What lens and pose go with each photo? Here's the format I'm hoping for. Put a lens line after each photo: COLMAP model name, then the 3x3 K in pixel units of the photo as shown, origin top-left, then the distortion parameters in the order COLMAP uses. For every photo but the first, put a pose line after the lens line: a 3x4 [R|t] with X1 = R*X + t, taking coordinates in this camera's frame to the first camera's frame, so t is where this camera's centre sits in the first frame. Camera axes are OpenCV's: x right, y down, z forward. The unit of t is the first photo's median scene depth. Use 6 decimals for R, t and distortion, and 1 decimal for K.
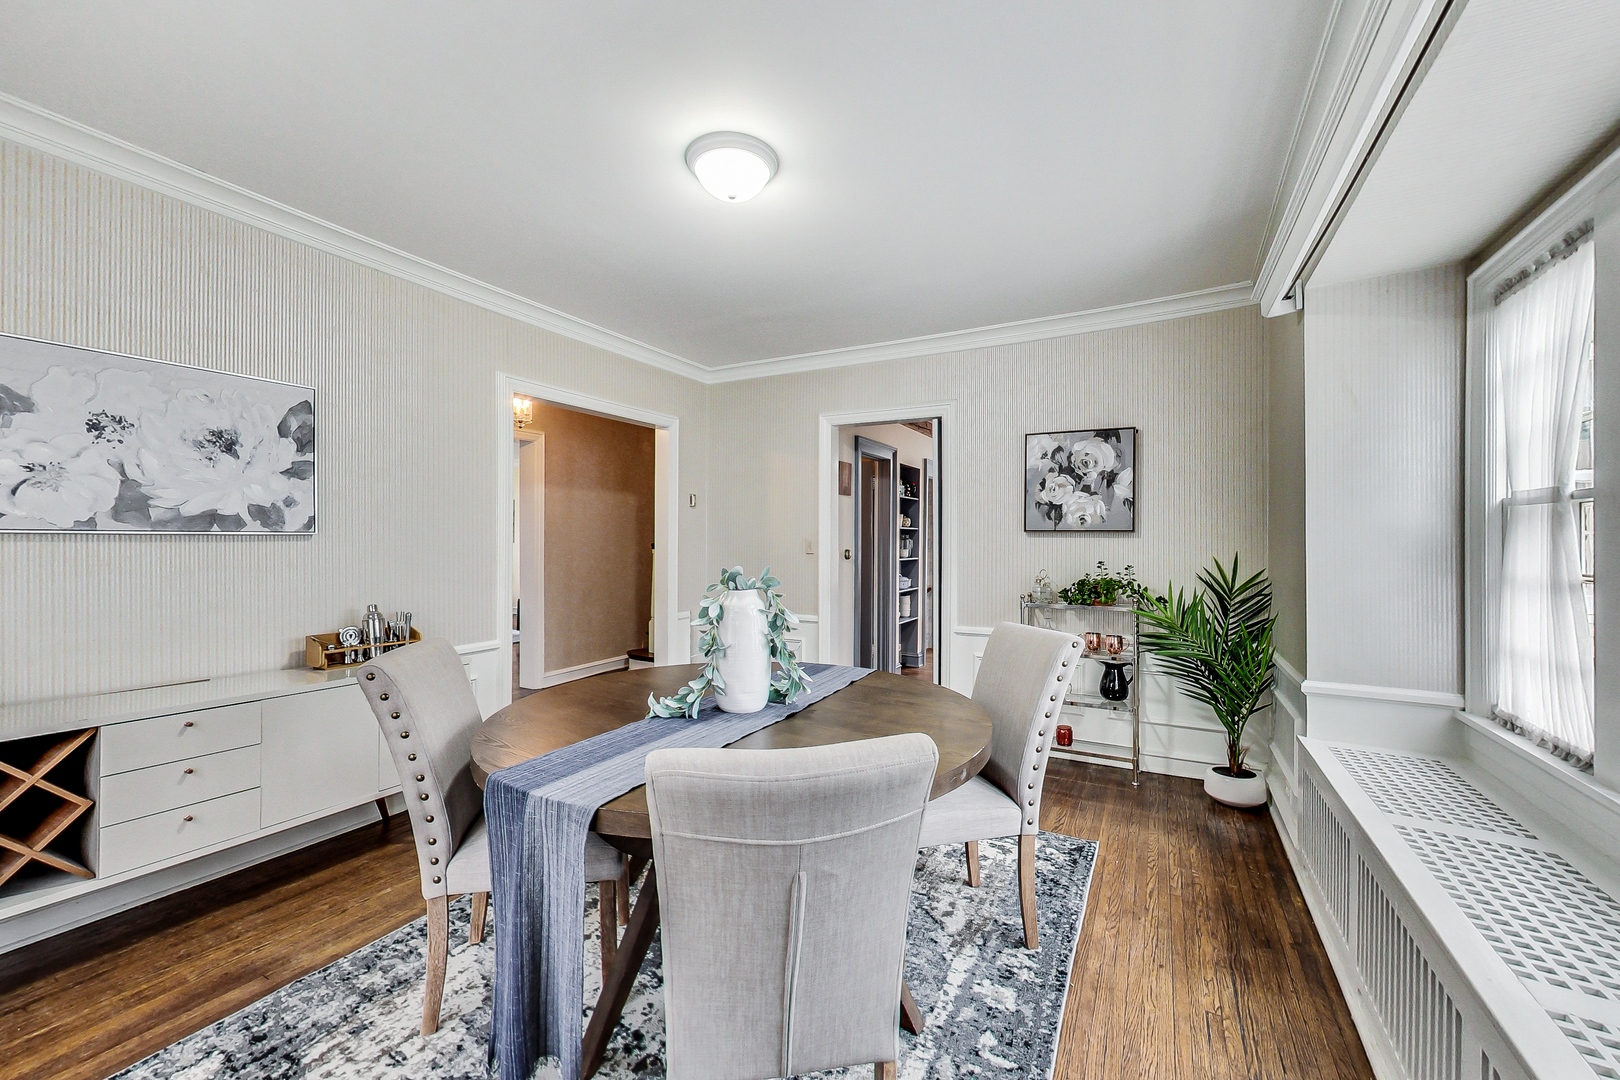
lens RADIAL K [[630.3, 0, 810.3], [0, 630.3, 538.5], [0, 0, 1]] dist [0.001056, -0.000406]
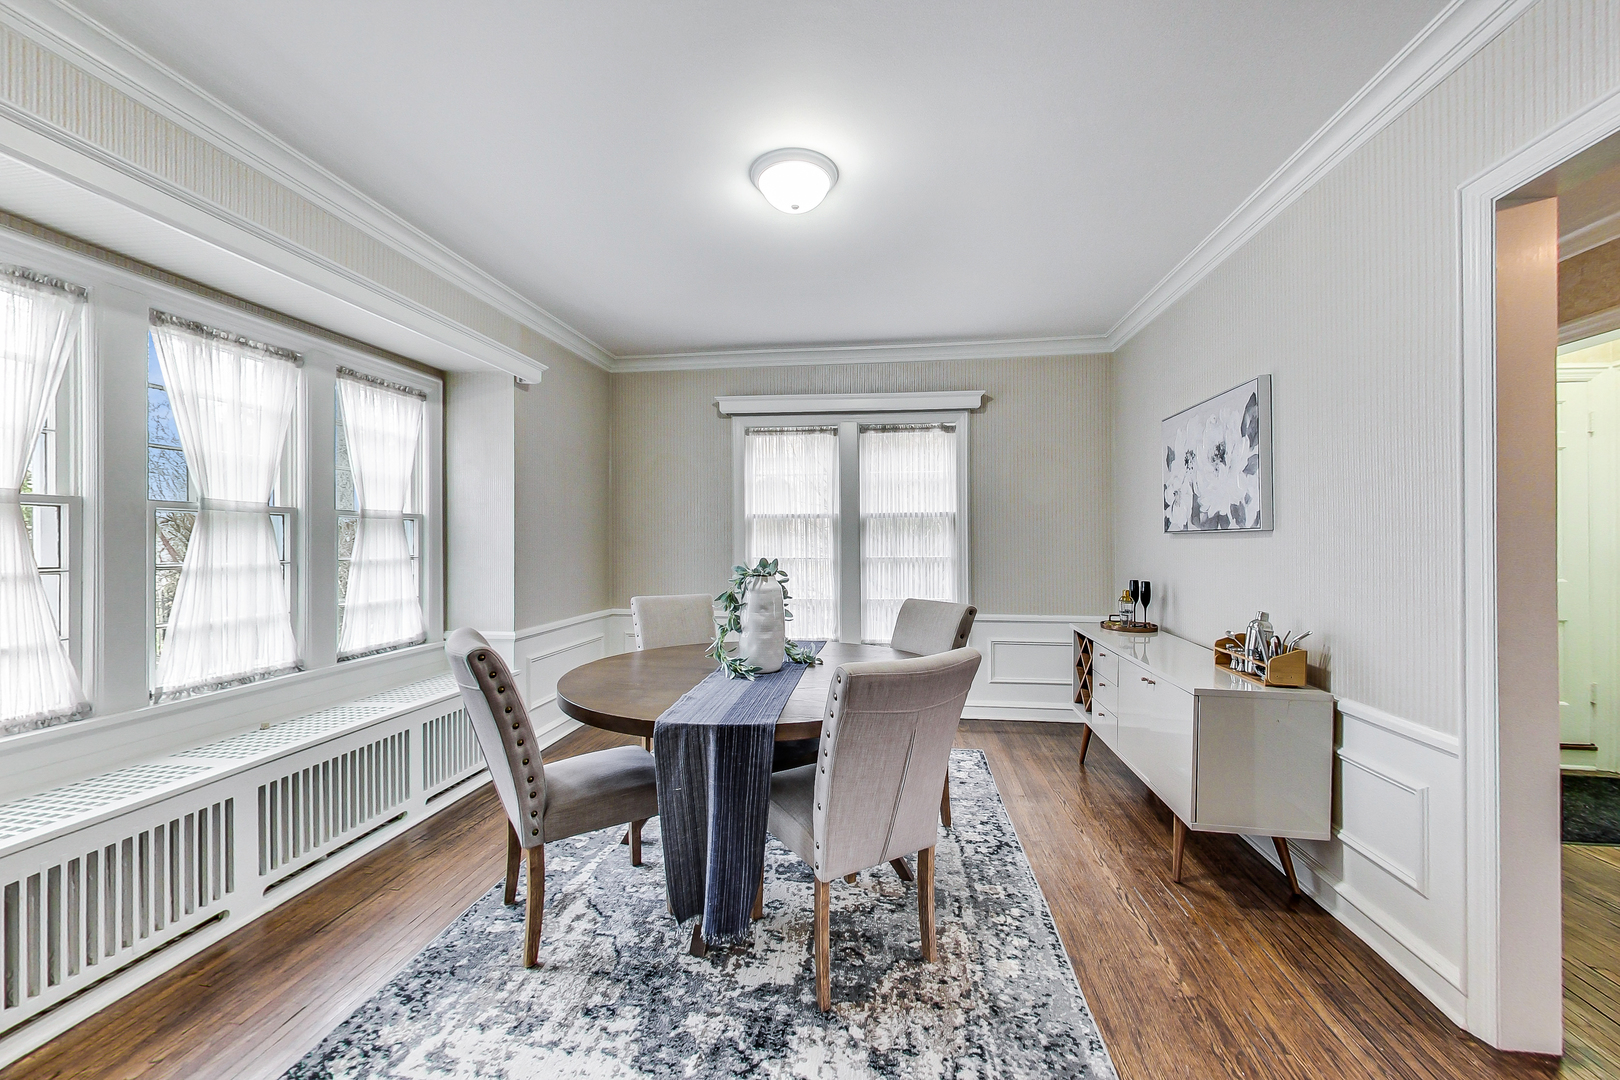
lens RADIAL K [[630.3, 0, 810.3], [0, 630.3, 538.5], [0, 0, 1]] dist [0.001056, -0.000406]
pose [[-0.933383, -0.000406, -0.358882, 0.229147], [0.001283, 0.999989, -0.004467, 0.009870], [0.358880, -0.004630, -0.933372, 2.003930]]
